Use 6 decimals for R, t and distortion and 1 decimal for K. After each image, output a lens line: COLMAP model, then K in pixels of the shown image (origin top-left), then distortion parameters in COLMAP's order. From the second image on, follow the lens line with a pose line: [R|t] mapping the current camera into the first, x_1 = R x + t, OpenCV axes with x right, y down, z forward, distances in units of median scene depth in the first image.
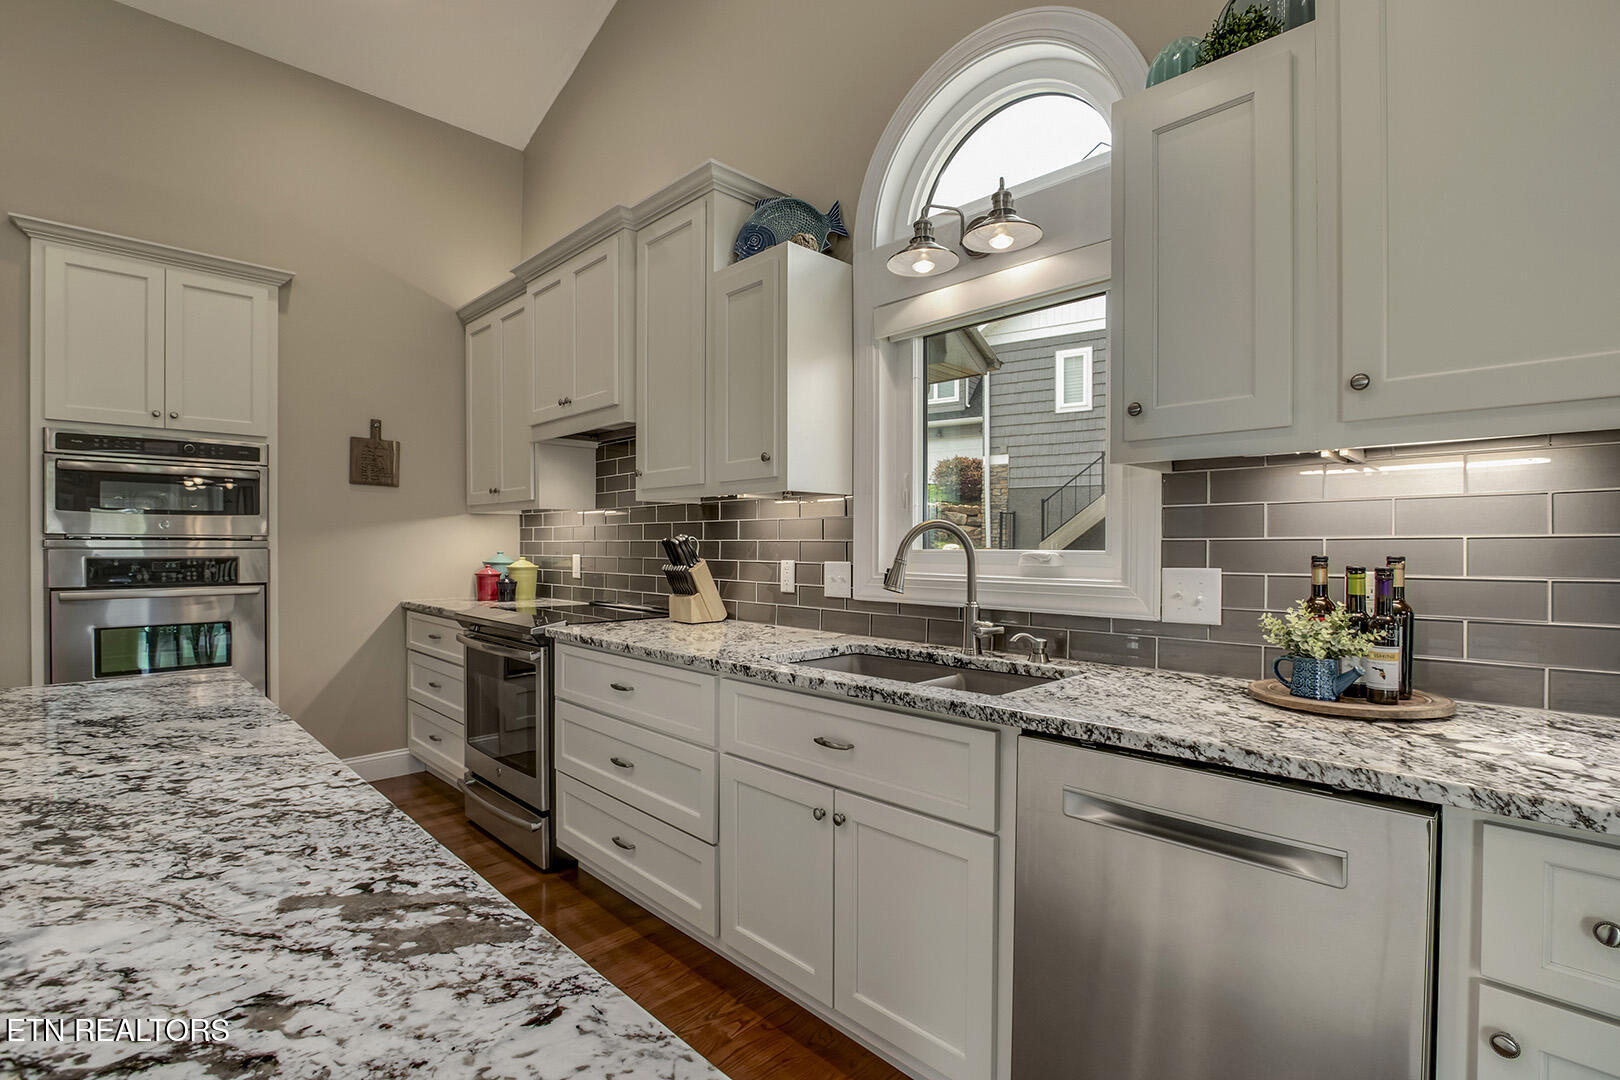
lens RADIAL K [[759.8, 0, 817.6], [0, 759.8, 546.9], [0, 0, 1]] dist [-0.023260, 0.002472]
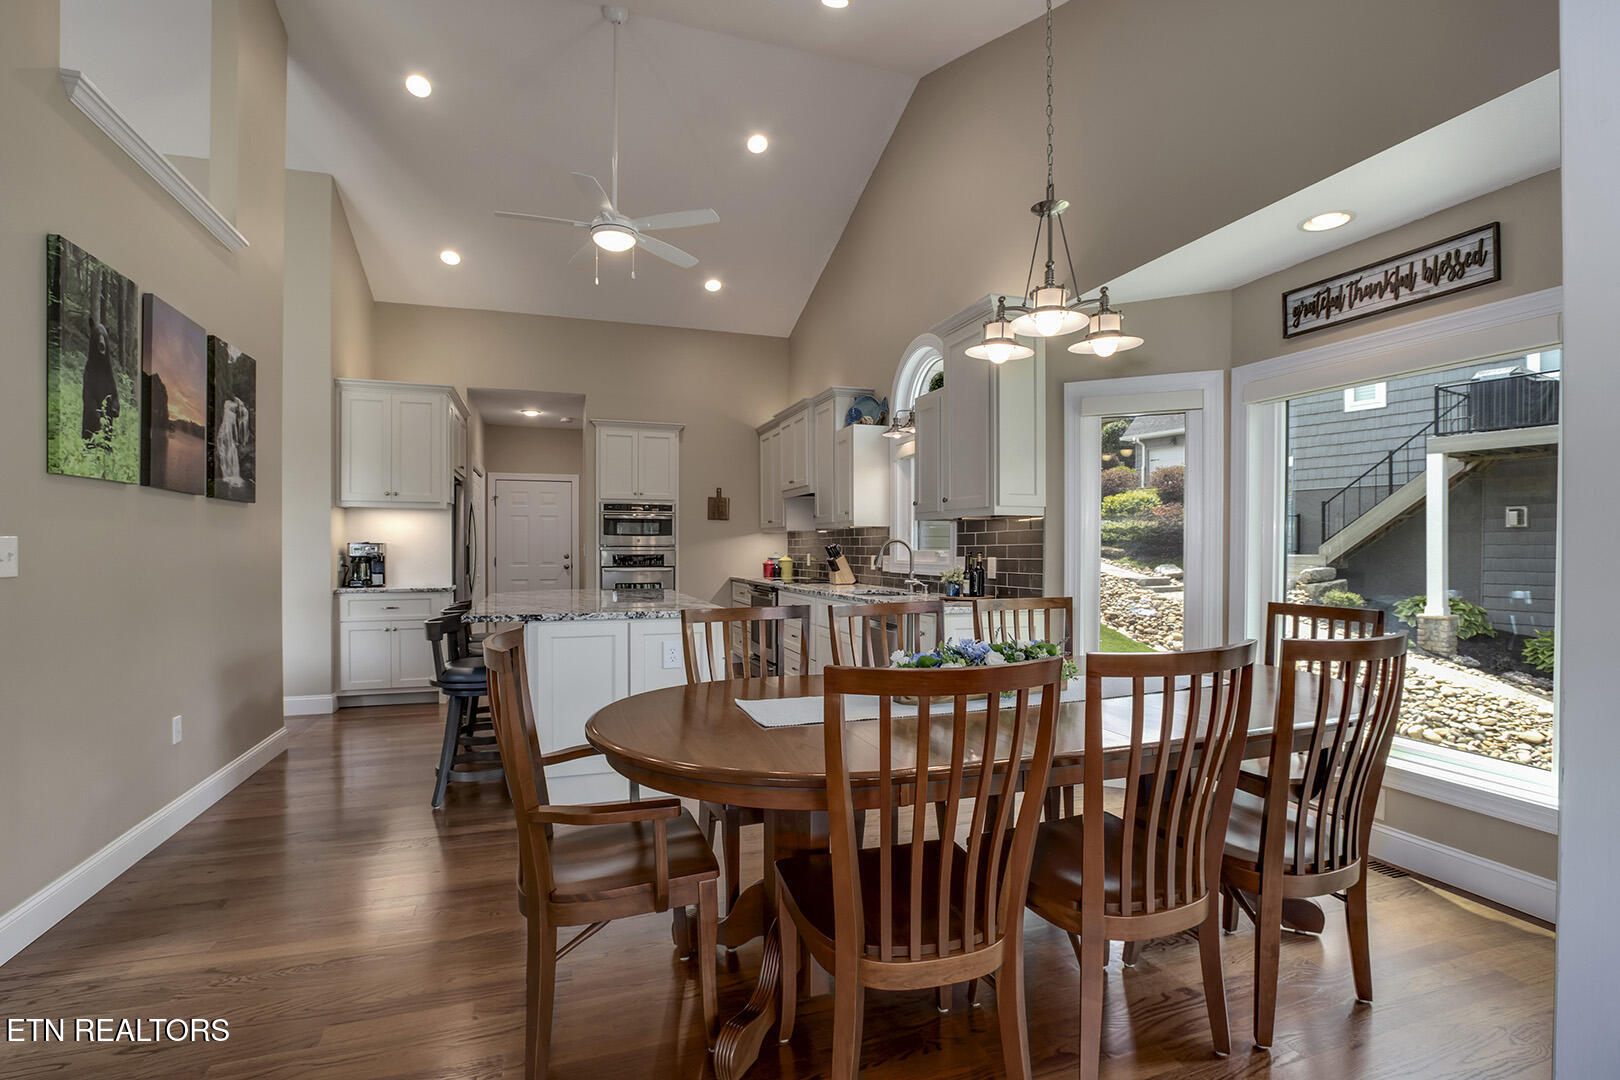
lens RADIAL K [[759.8, 0, 809.9], [0, 759.8, 547.1], [0, 0, 1]] dist [-0.023260, 0.002472]
pose [[0.902255, -0.002204, -0.431198, 0.712505], [0.000180, 0.999989, -0.004736, 0.003206], [0.431203, 0.004196, 0.902245, -1.023070]]
